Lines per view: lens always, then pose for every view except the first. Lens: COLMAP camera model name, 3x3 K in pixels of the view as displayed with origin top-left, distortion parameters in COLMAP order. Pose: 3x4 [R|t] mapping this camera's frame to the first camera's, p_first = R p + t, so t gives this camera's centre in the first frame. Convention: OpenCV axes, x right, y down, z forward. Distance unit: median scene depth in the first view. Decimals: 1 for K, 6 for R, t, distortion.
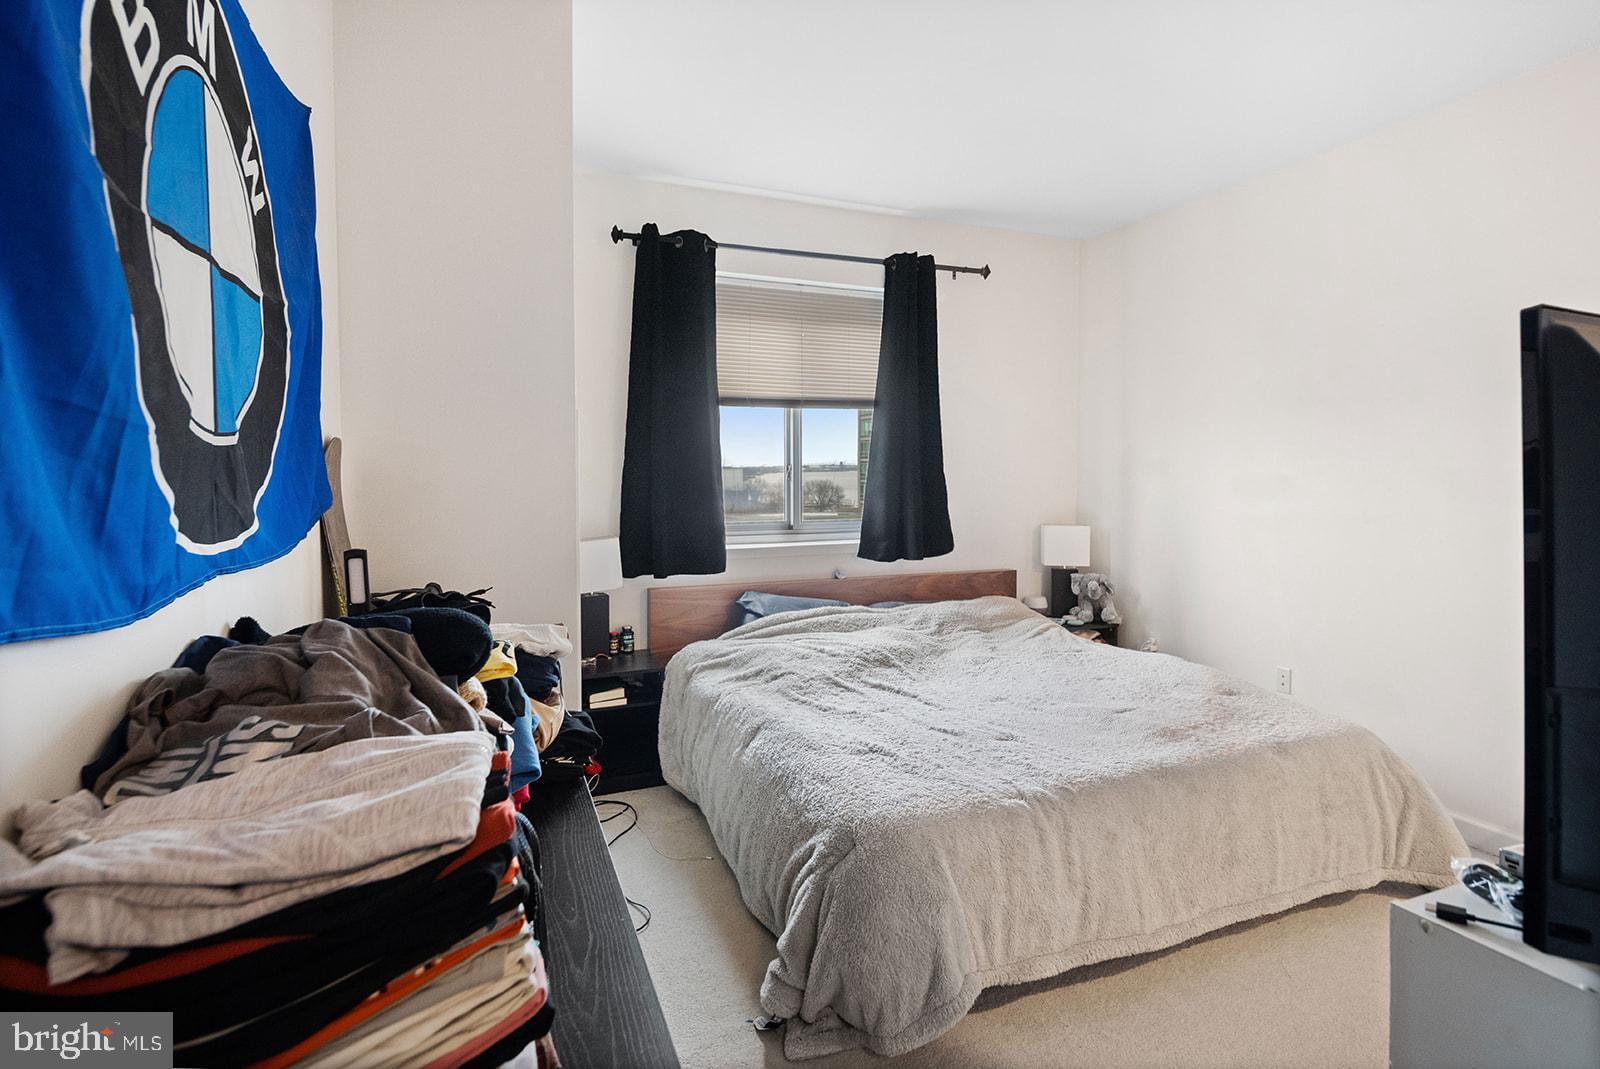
lens RADIAL K [[788.7, 0, 807.7], [0, 788.7, 458.8], [0, 0, 1]] dist [0.001075, -0.000683]
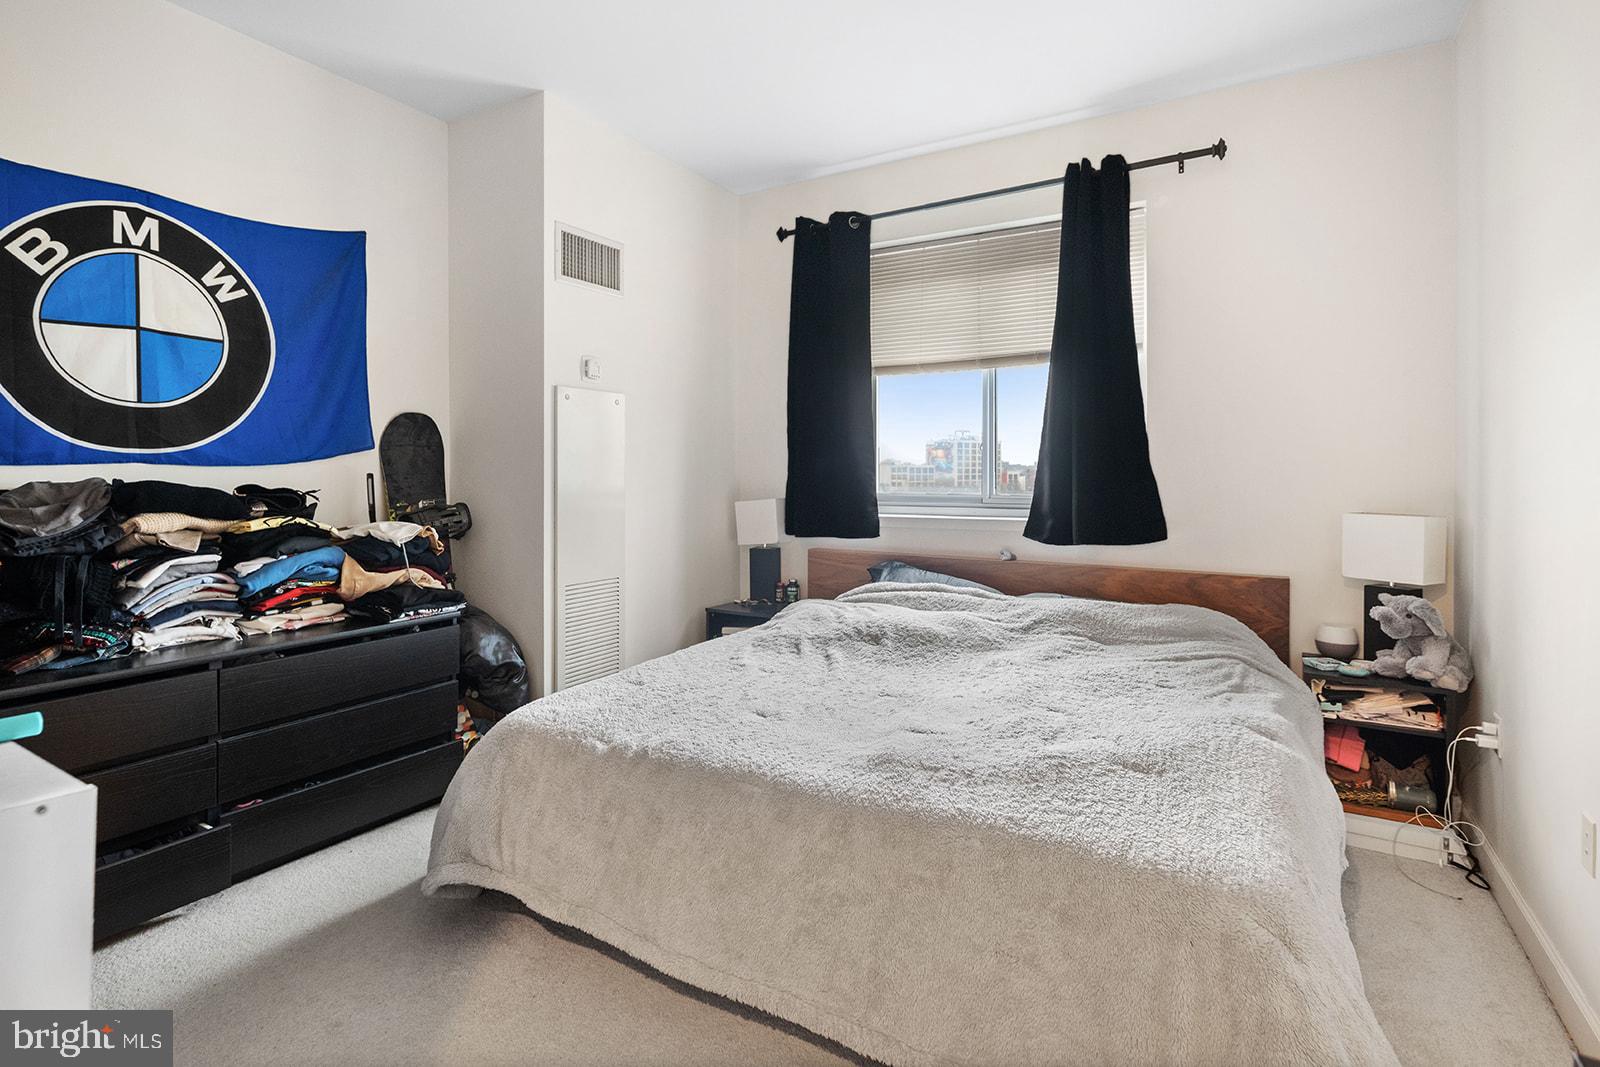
lens RADIAL K [[788.7, 0, 807.7], [0, 788.7, 457.8], [0, 0, 1]] dist [0.001075, -0.000683]
pose [[0.607557, -0.016885, -0.794096, 0.634000], [0.010711, 0.999857, -0.013065, 0.050241], [0.794204, -0.000568, 0.607651, 0.314607]]
